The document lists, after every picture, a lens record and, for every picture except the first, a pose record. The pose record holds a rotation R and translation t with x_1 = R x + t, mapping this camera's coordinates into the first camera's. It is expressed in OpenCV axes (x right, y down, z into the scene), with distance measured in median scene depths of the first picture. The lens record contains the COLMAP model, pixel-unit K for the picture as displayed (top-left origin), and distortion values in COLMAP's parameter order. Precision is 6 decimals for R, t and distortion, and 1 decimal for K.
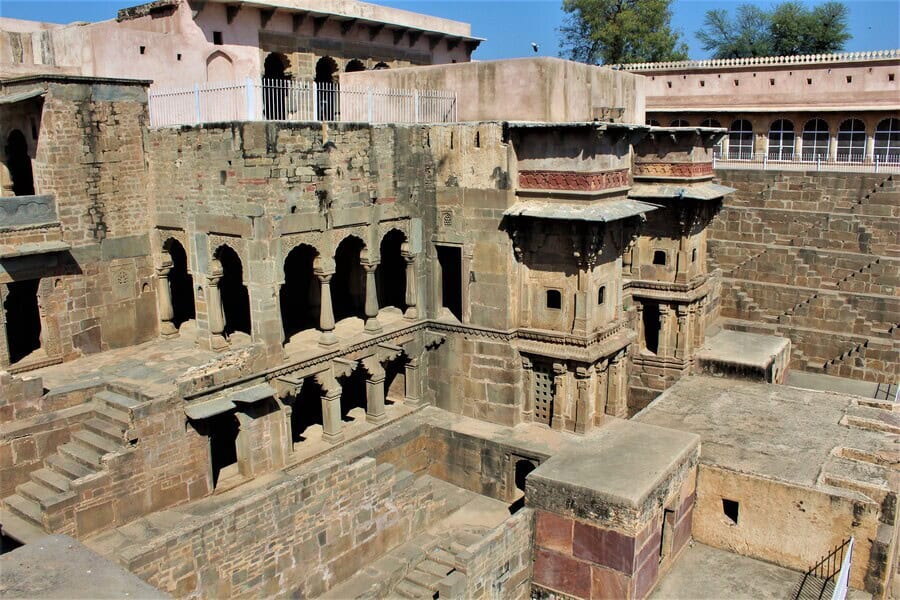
lens RADIAL K [[751.0, 0, 452.0], [0, 751.0, 305.9], [0, 0, 1]] dist [-0.117789, 0.055239]
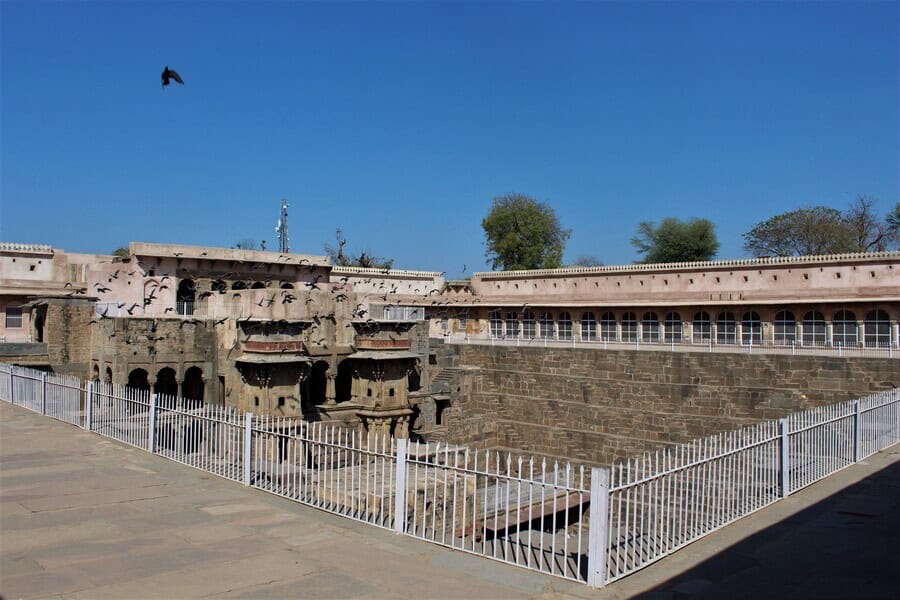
lens RADIAL K [[751.0, 0, 446.7], [0, 751.0, 301.1], [0, 0, 1]] dist [-0.117789, 0.055239]
pose [[0.986326, 0.015203, -0.164104, 0.772973], [-0.054244, 0.970202, -0.236147, 0.141513], [0.155624, 0.241820, 0.957760, -0.768495]]
